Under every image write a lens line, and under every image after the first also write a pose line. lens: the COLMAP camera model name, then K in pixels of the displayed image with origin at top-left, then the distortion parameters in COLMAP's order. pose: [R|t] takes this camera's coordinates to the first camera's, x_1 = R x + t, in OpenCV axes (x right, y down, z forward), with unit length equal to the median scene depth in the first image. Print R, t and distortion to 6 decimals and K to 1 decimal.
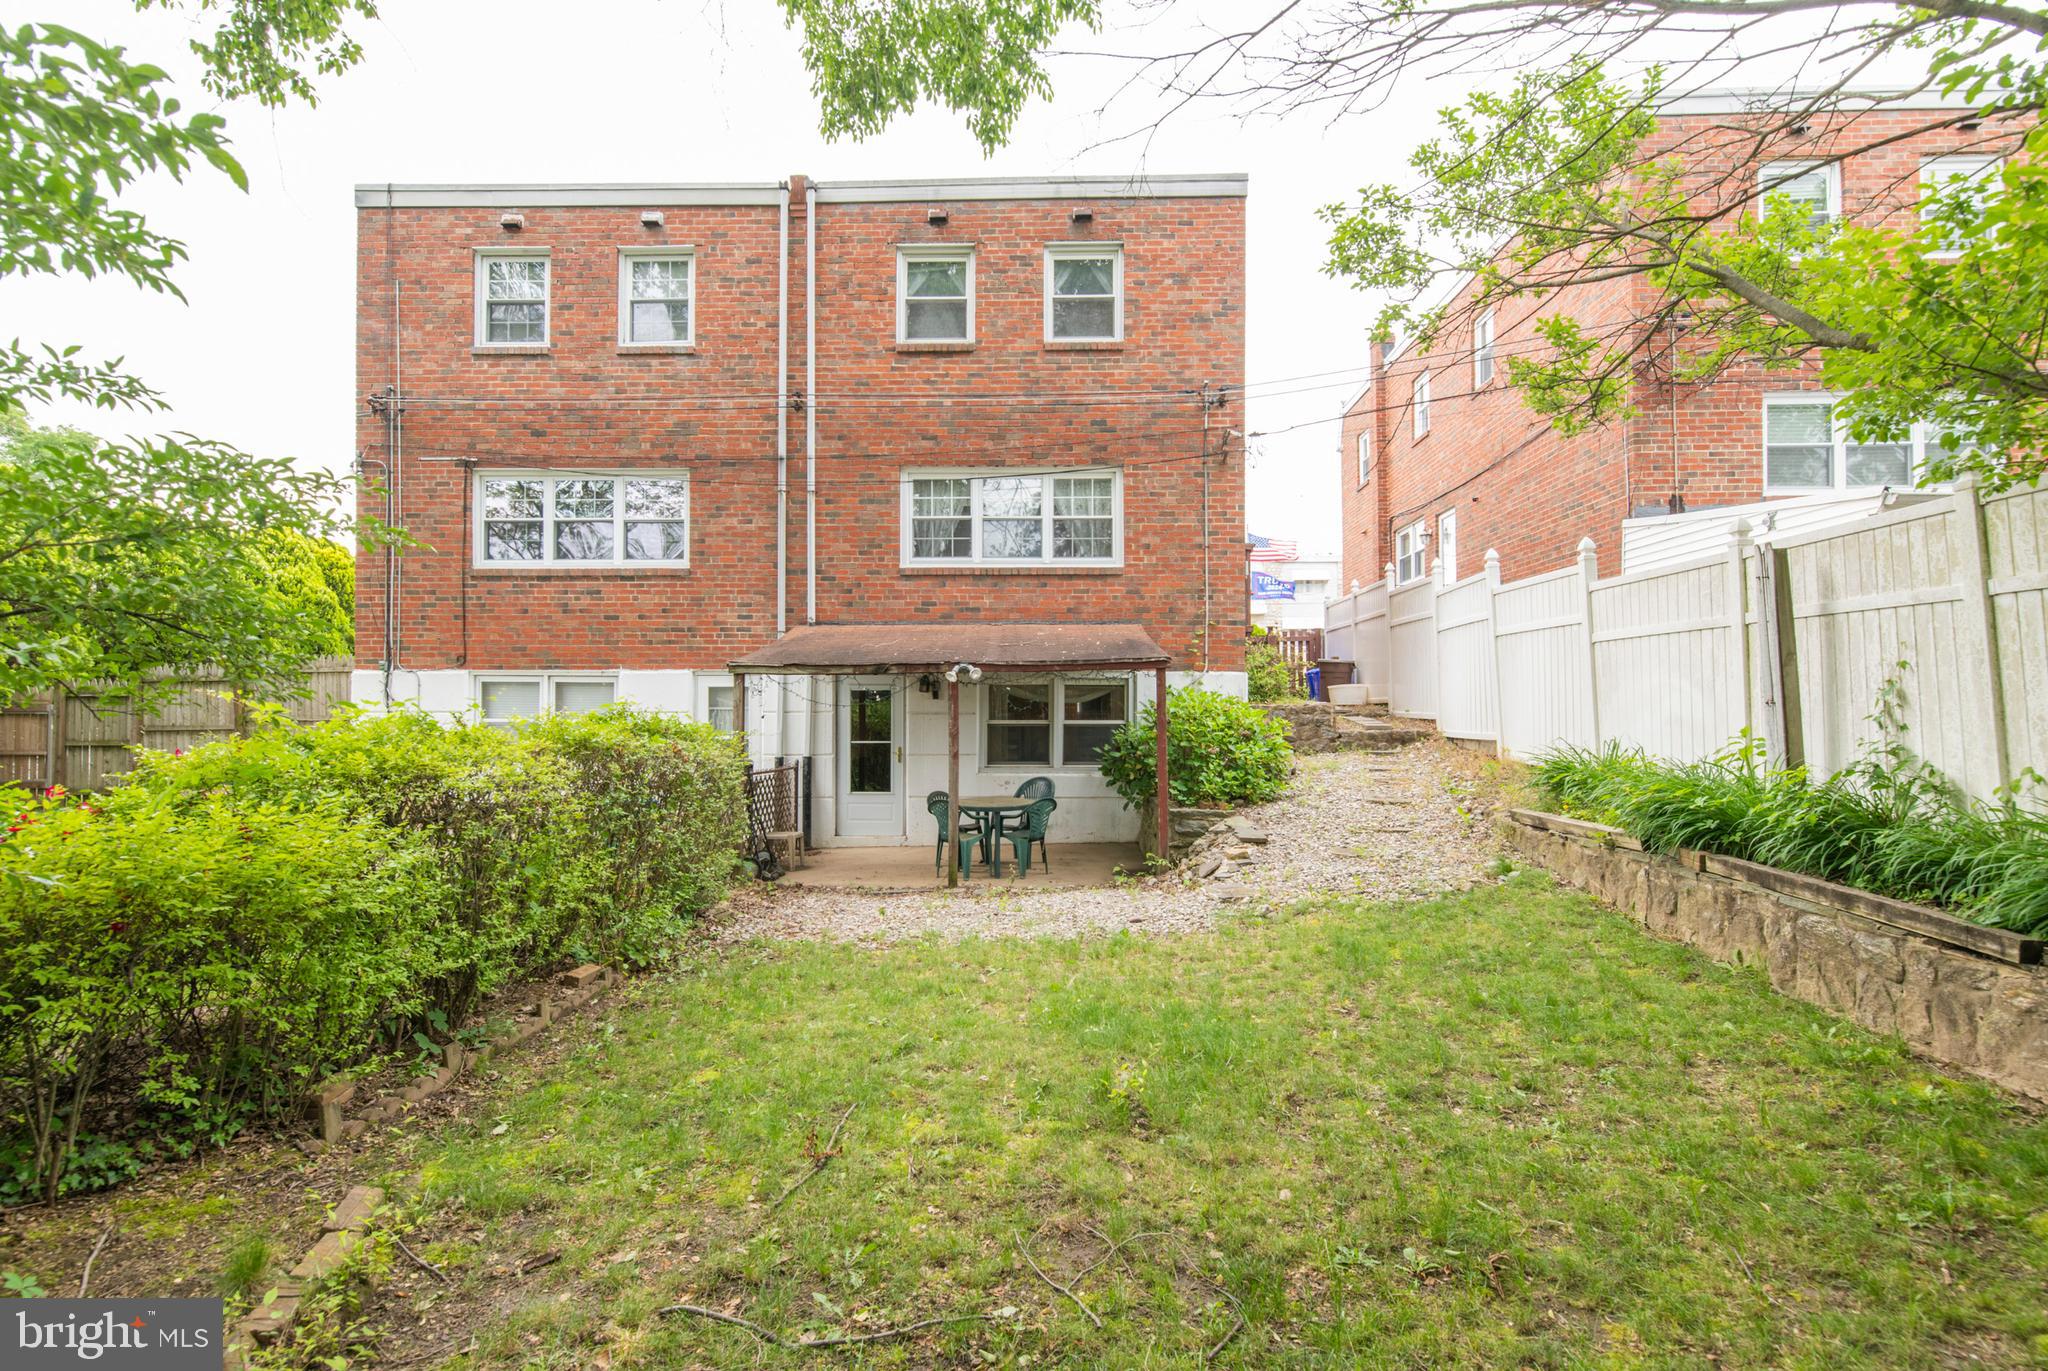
lens RADIAL K [[853.3, 0, 1082.4], [0, 853.3, 655.3], [0, 0, 1]] dist [-0.002644, -0.000483]
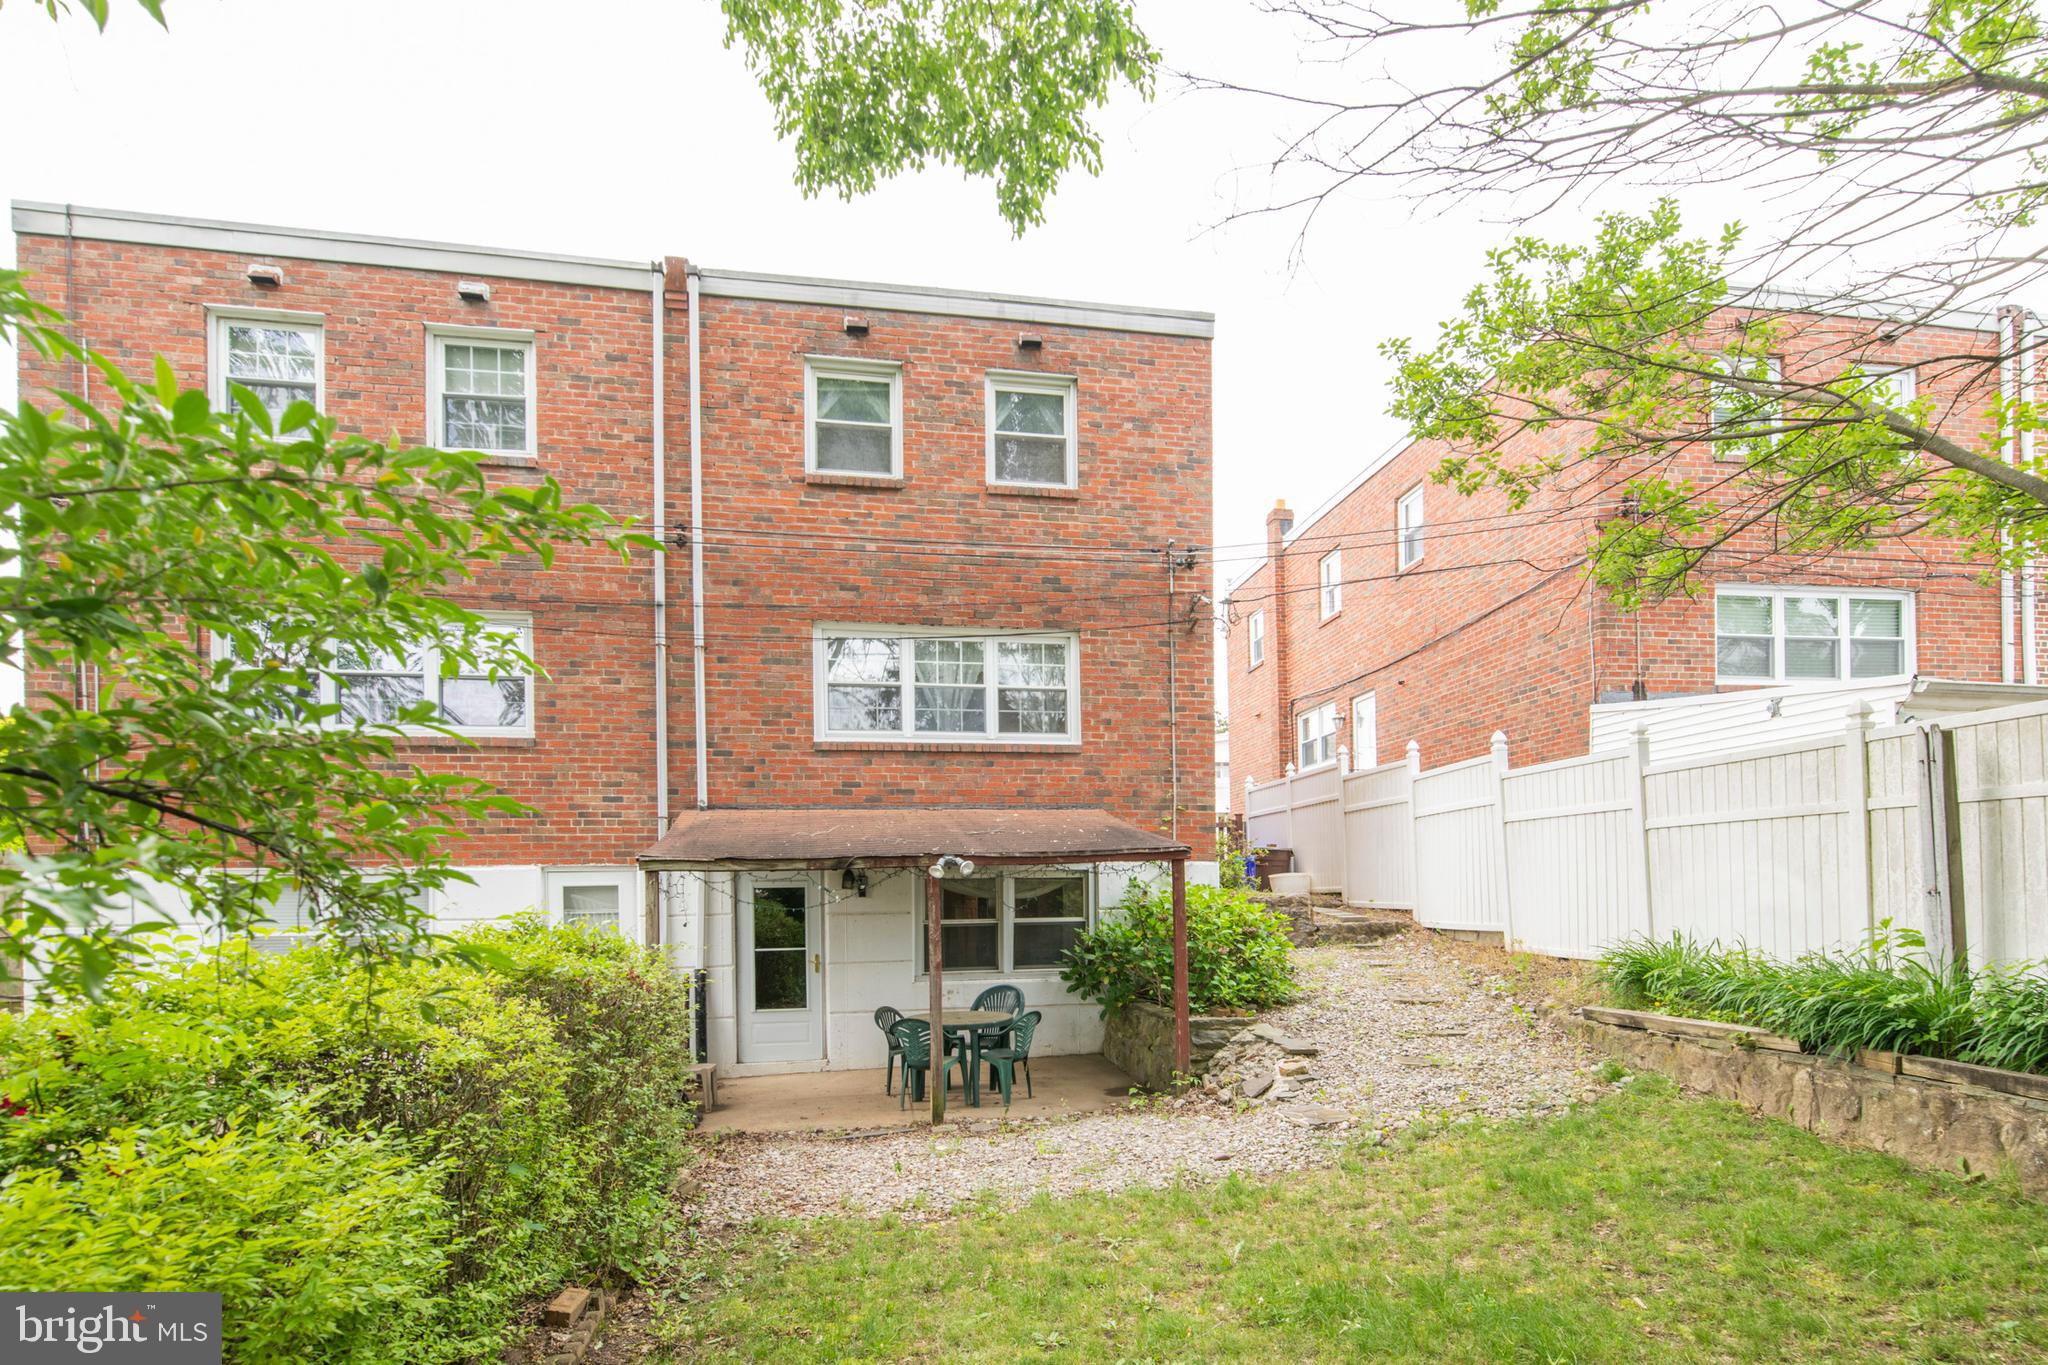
lens RADIAL K [[926.5, 0, 1164.9], [0, 926.5, 854.9], [0, 0, 1]] dist [-0.000896, -0.001251]
pose [[0.980367, -0.007675, 0.197030, -0.057337], [0.005224, 0.999902, 0.012957, -0.000941], [-0.197111, -0.011674, 0.980312, 0.036426]]
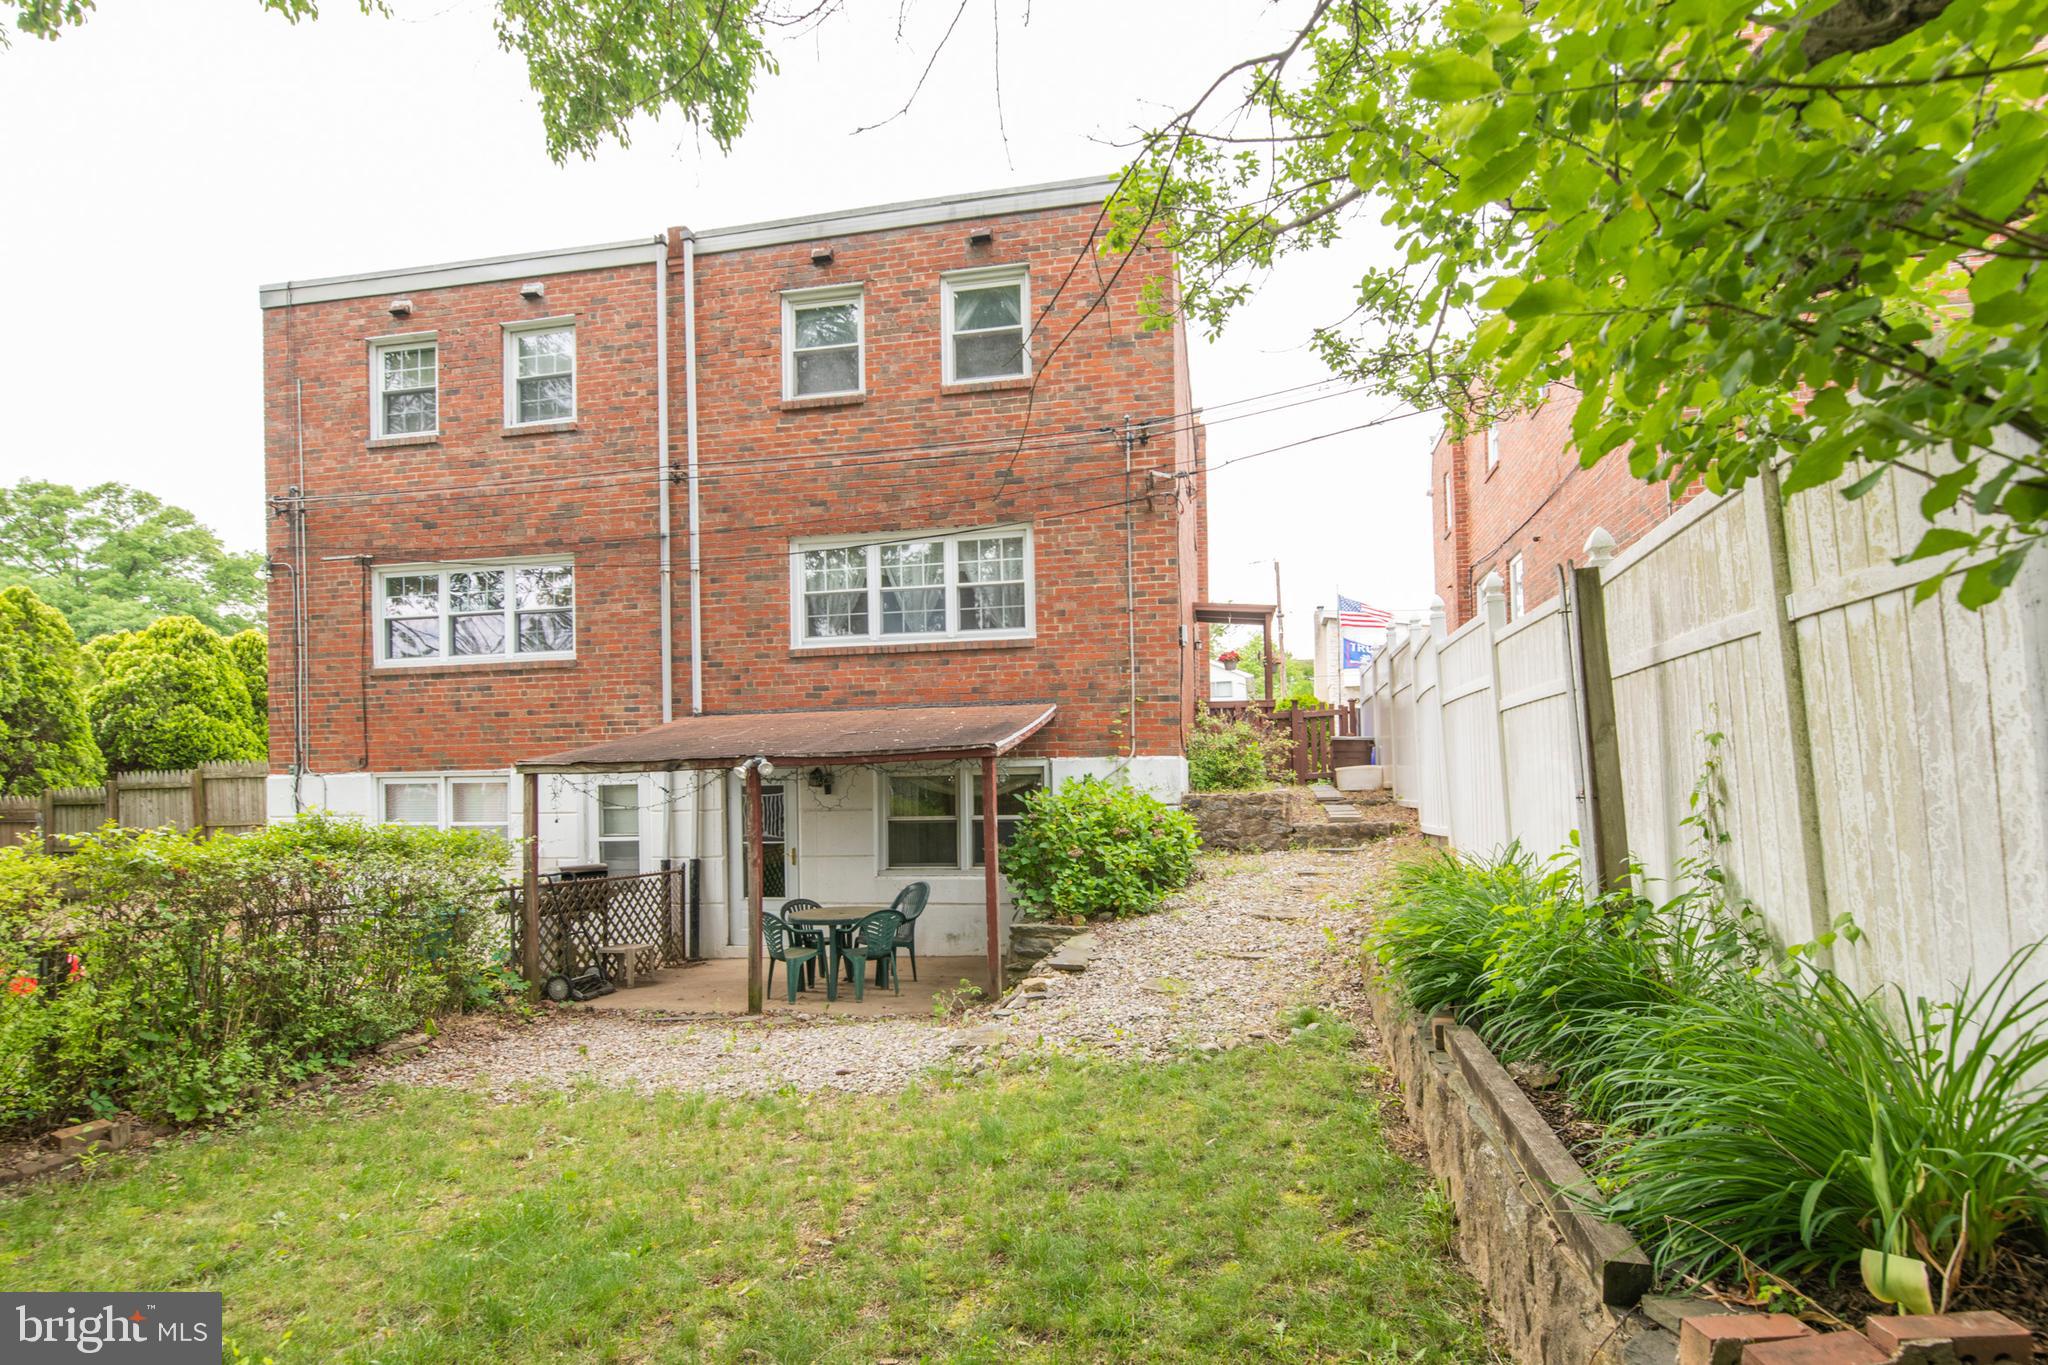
lens RADIAL K [[936.5, 0, 944.9], [0, 936.5, 747.7], [0, 0, 1]] dist [-0.003248, 0.000359]
pose [[0.987886, -0.025263, -0.153114, 0.099989], [0.026481, 0.999632, 0.005919, -0.000285], [0.152908, -0.009902, 0.988191, 0.044975]]
